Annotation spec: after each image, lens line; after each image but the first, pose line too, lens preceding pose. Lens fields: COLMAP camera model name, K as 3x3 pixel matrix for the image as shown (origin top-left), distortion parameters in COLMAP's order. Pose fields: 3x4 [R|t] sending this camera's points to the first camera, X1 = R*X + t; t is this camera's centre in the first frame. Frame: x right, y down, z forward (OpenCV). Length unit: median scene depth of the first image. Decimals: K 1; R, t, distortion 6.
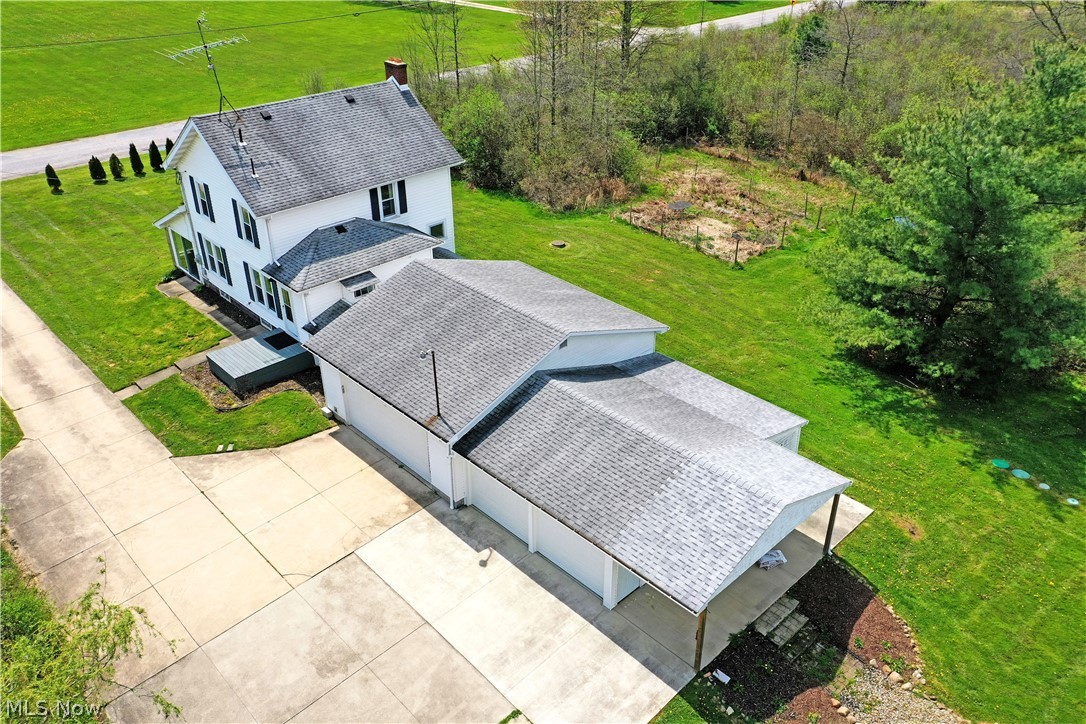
lens RADIAL K [[862.3, 0, 530.8], [0, 862.3, 360.0], [0, 0, 1]] dist [0.005060, -0.001544]
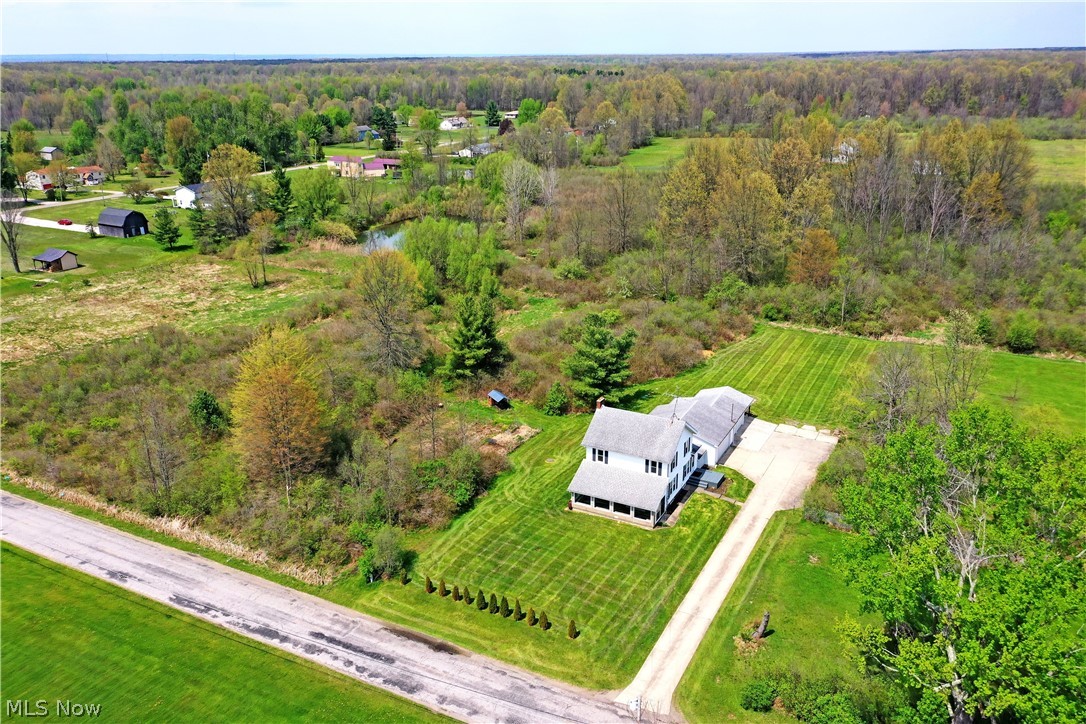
lens RADIAL K [[868.3, 0, 543.0], [0, 868.3, 362.0], [0, 0, 1]] dist [0.027529, -0.000813]
pose [[-0.327542, -0.303581, 0.894737, -2.453324], [0.488153, 0.756423, 0.435353, -1.708330], [-0.808964, 0.579364, -0.099566, 1.432550]]
